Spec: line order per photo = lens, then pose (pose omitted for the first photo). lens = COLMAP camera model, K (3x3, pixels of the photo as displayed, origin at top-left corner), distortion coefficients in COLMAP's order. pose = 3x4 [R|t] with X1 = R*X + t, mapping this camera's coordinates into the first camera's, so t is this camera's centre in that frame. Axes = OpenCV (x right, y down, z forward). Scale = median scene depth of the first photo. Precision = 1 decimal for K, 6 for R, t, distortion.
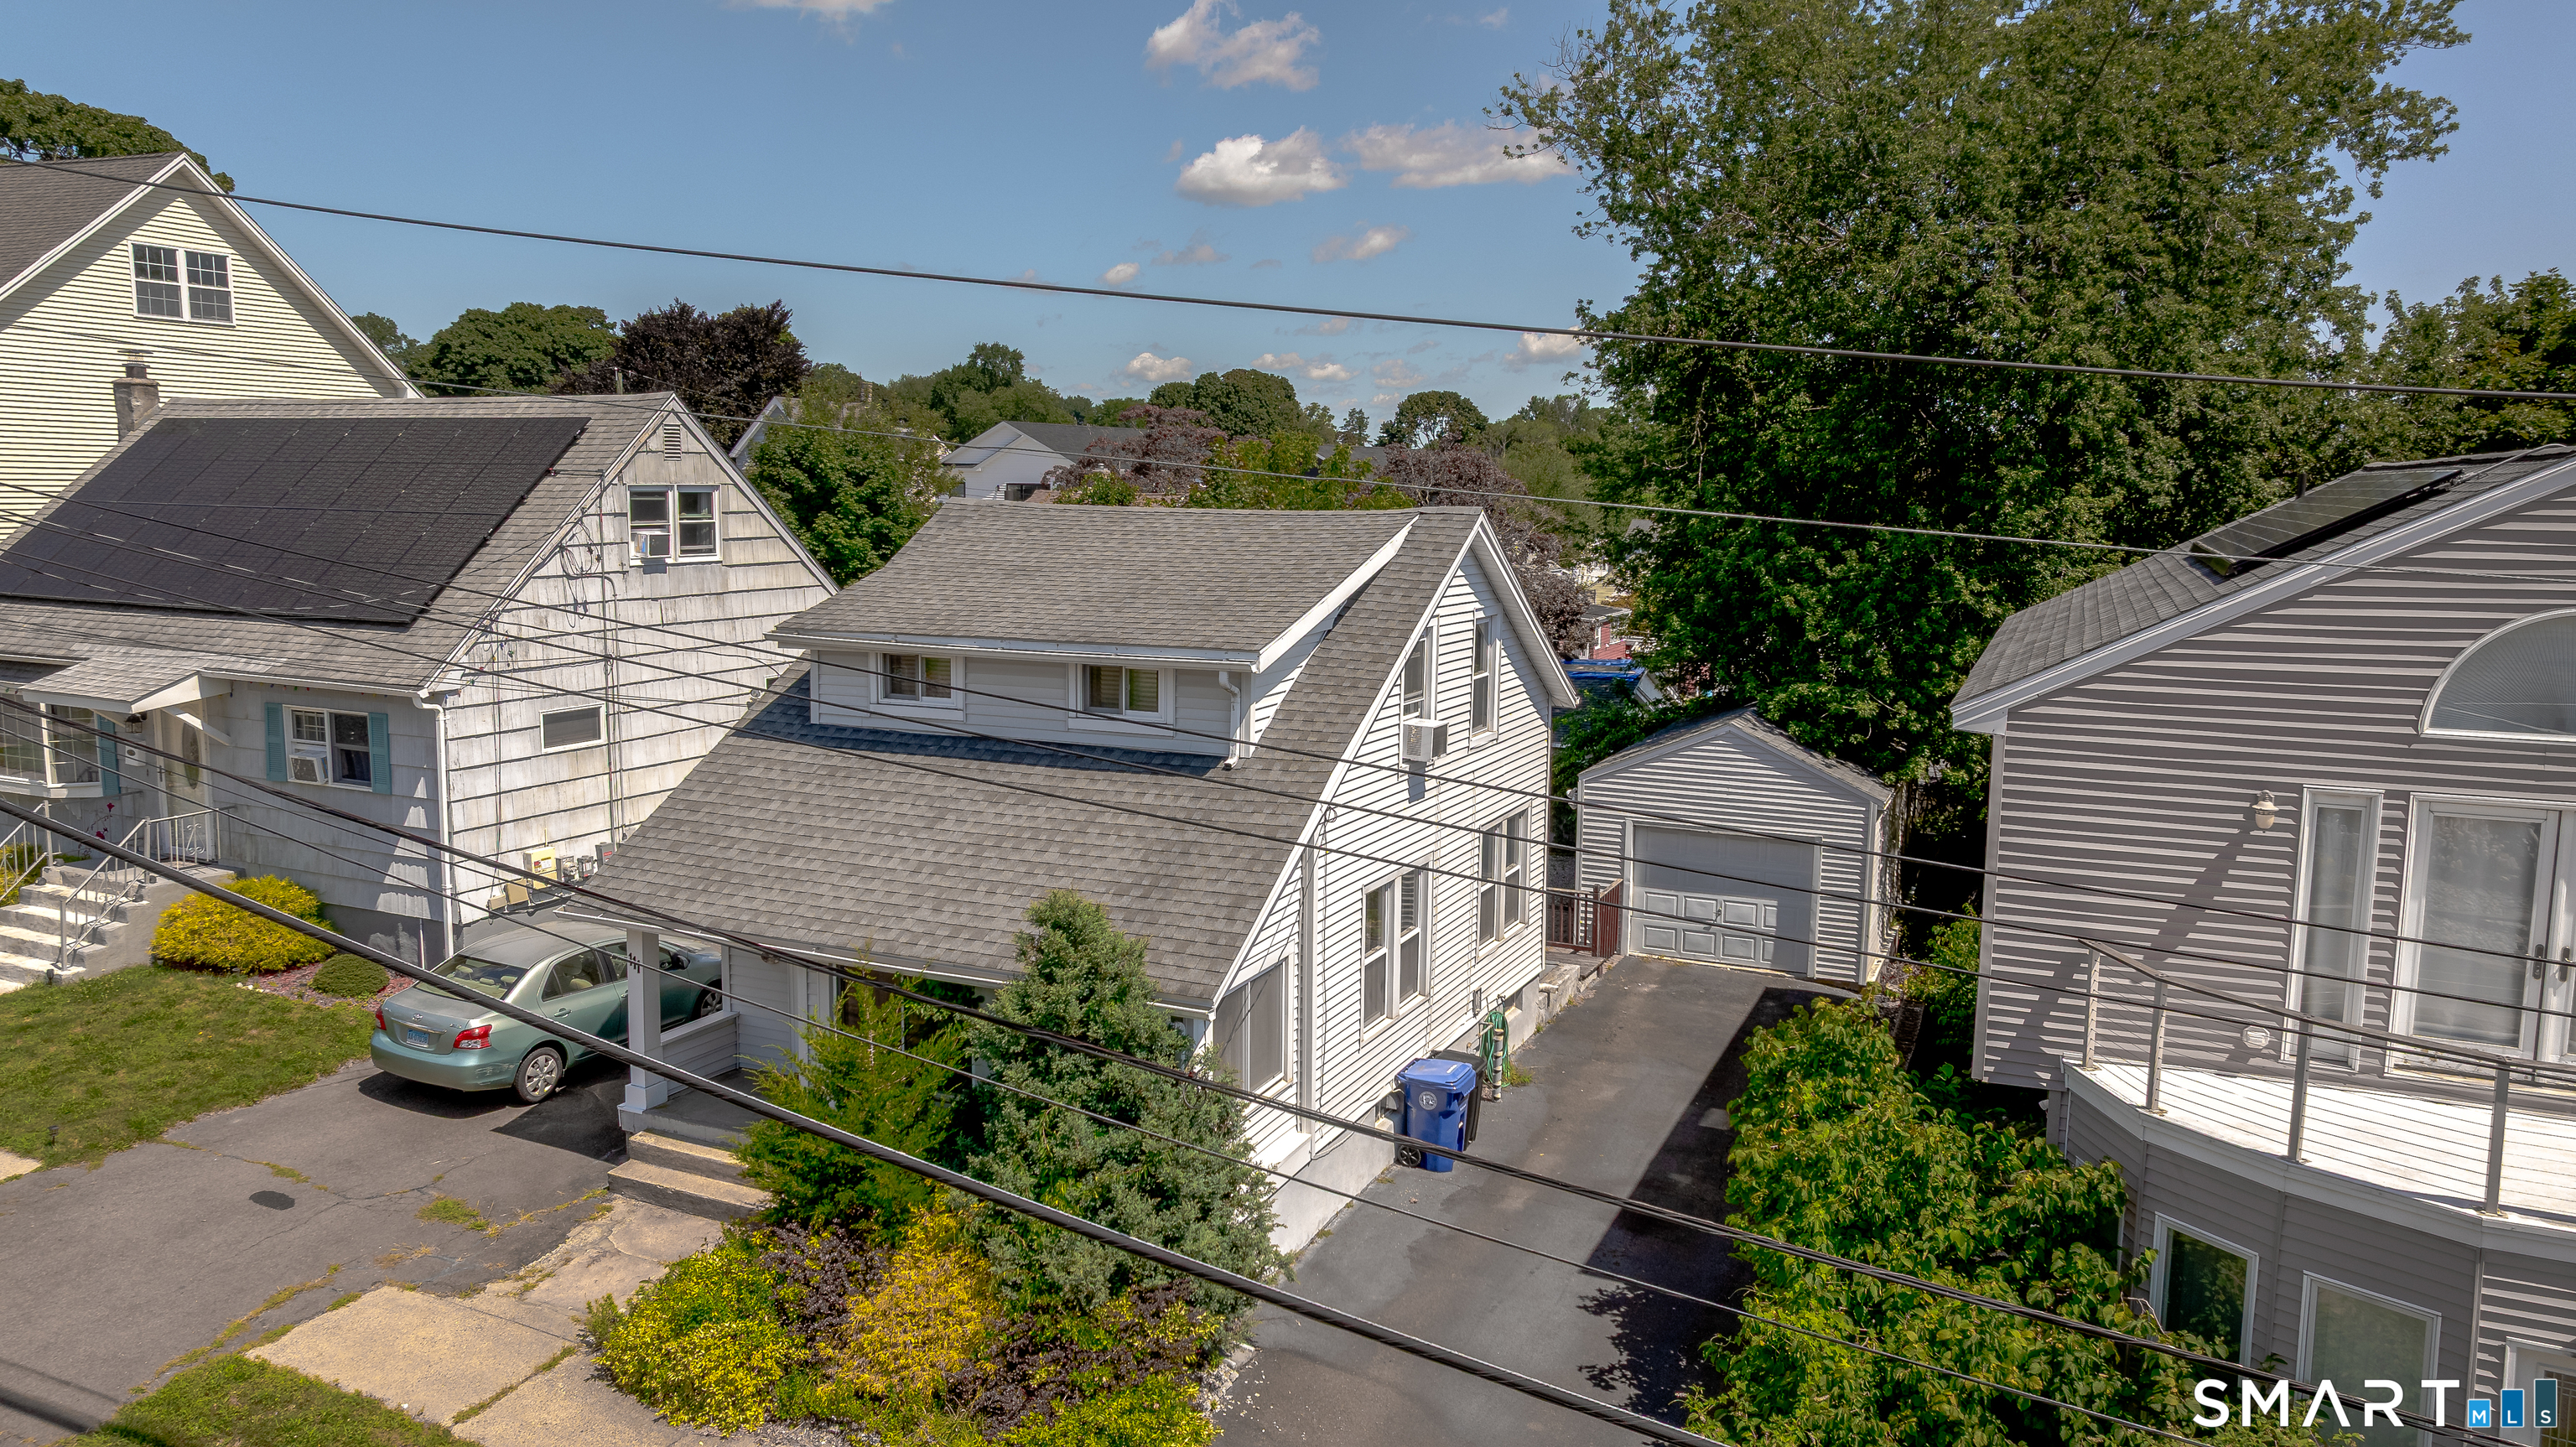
lens RADIAL K [[1787.0, 0, 1288.0], [0, 1787.0, 723.5], [0, 0, 1]] dist [-0.108025, 0.000064]
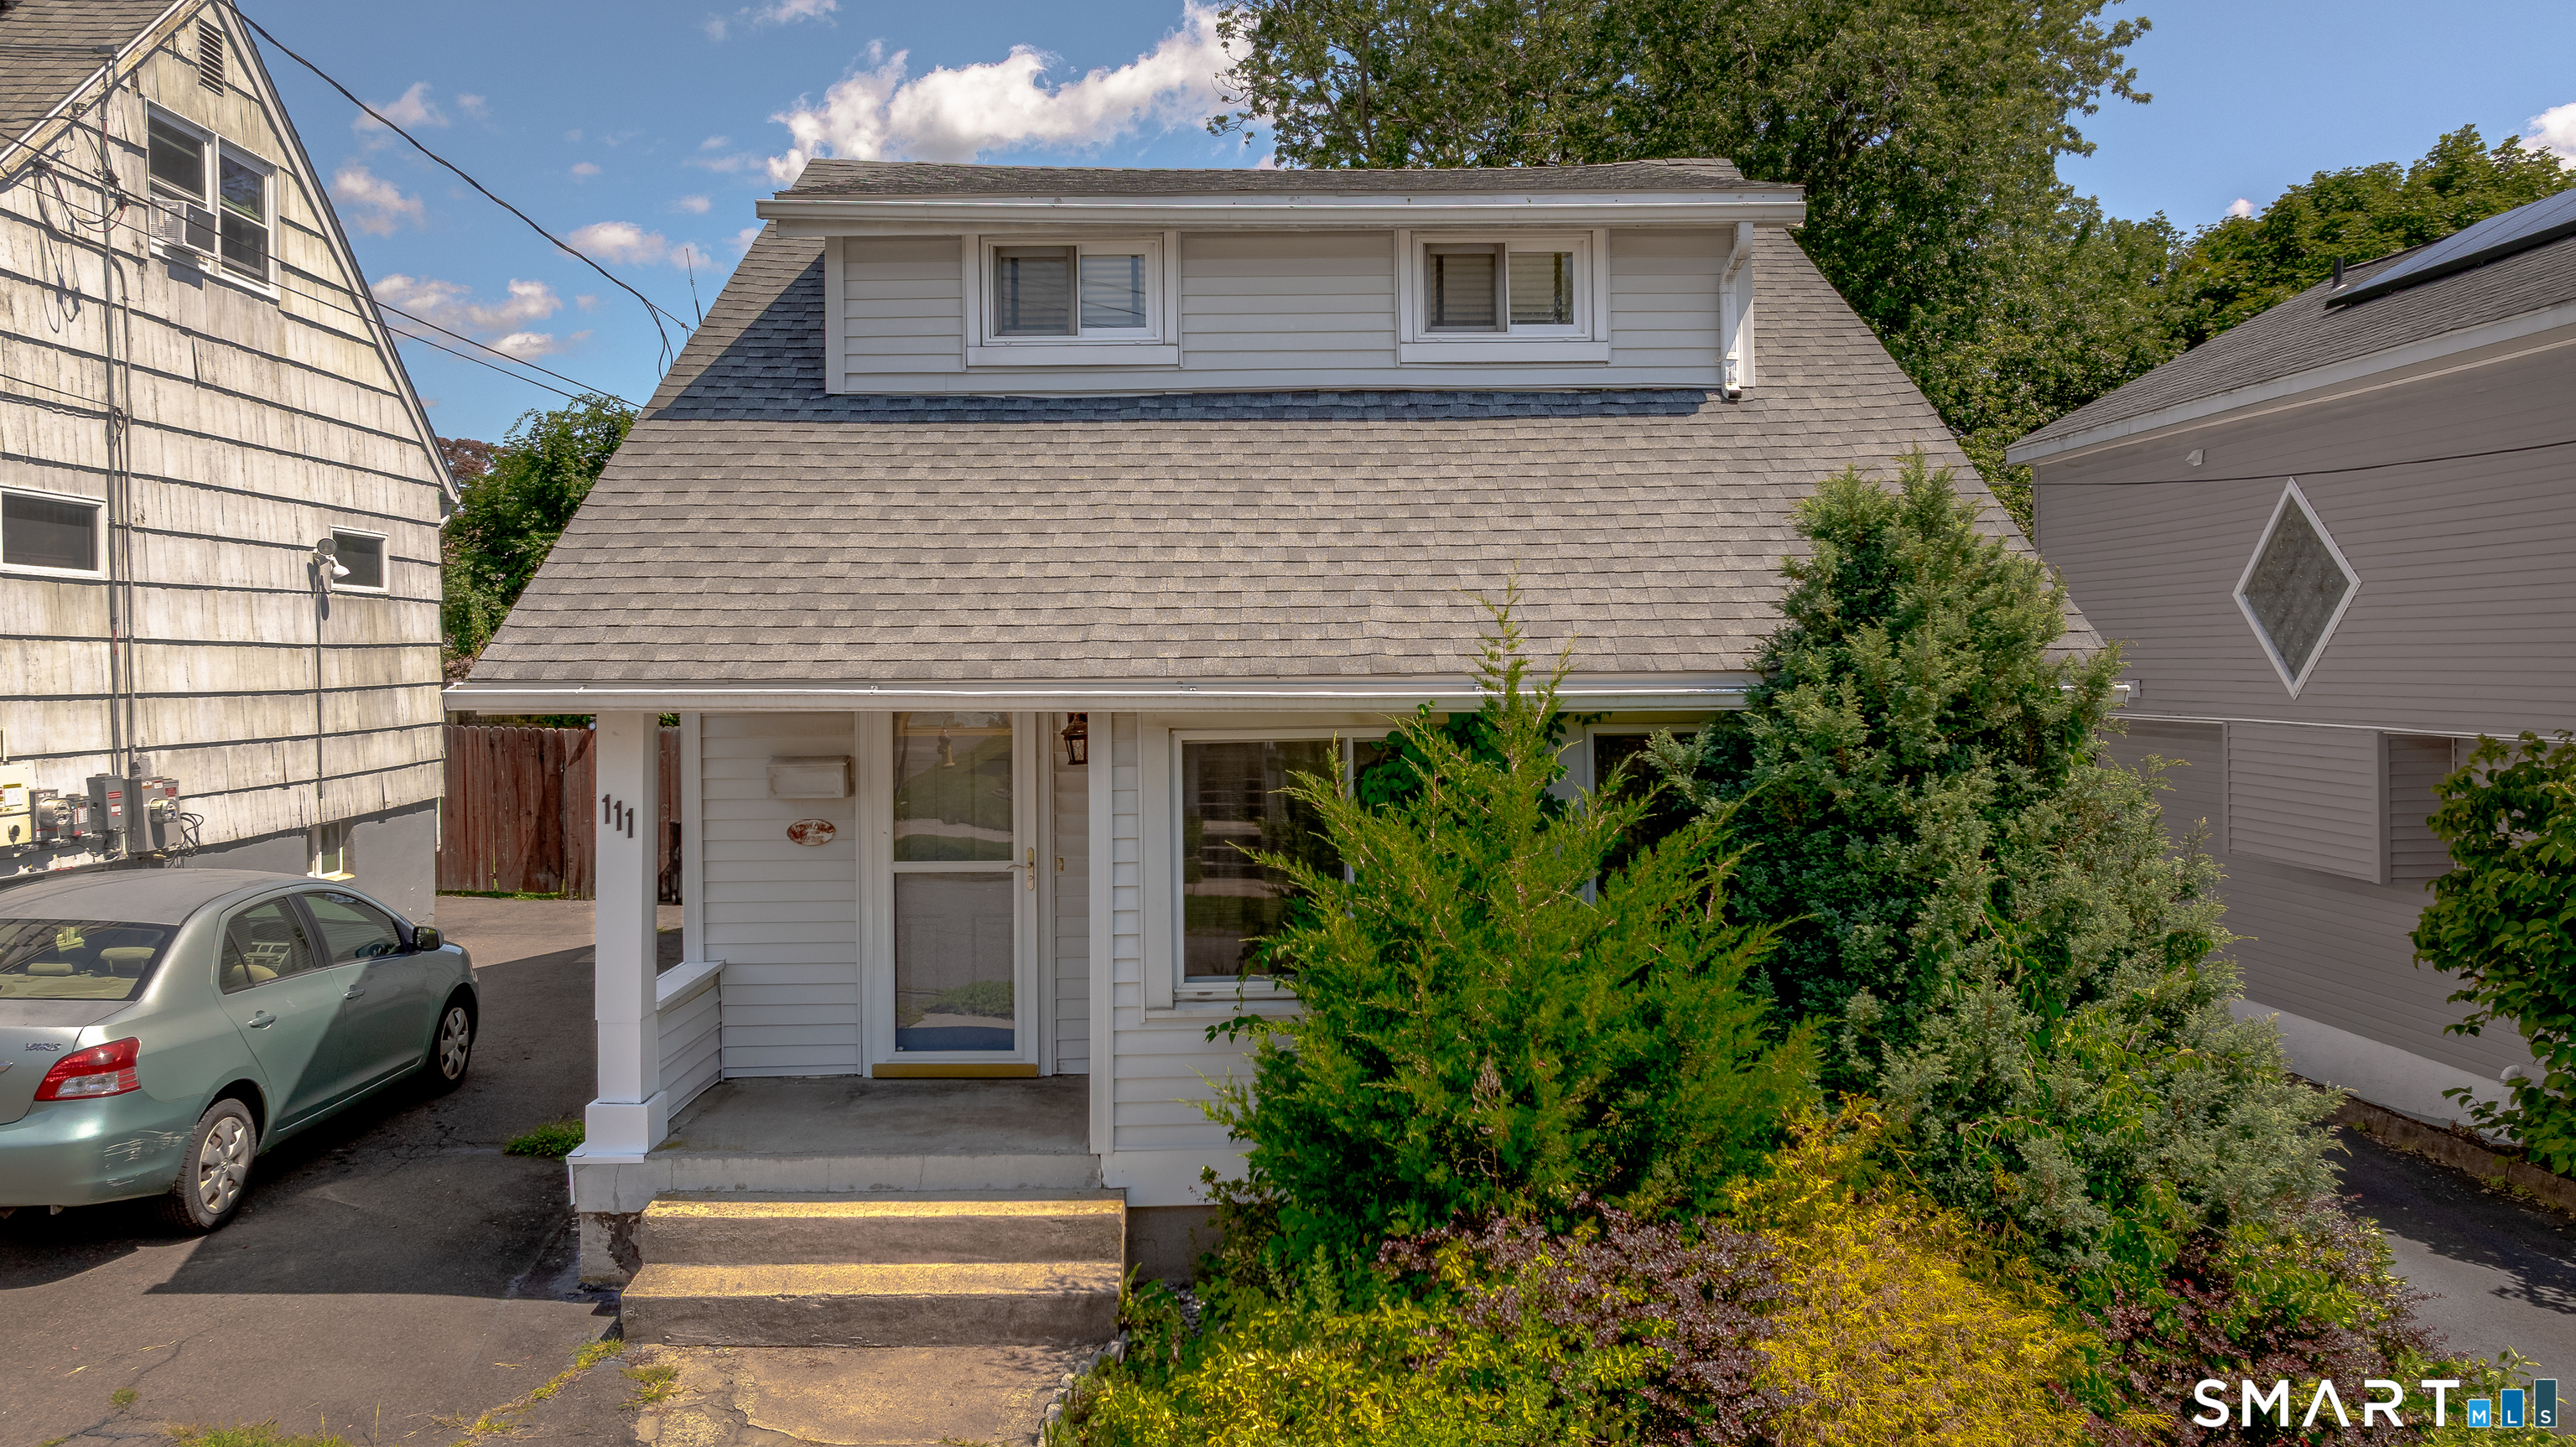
lens RADIAL K [[1823.7, 0, 1288.0], [0, 1823.7, 723.5], [0, 0, 1]] dist [-0.028031, -0.000382]
pose [[0.894610, -0.032829, 0.445641, -0.387697], [0.075524, 0.994059, -0.078382, 0.148205], [-0.440420, 0.103778, 0.891774, 0.470169]]
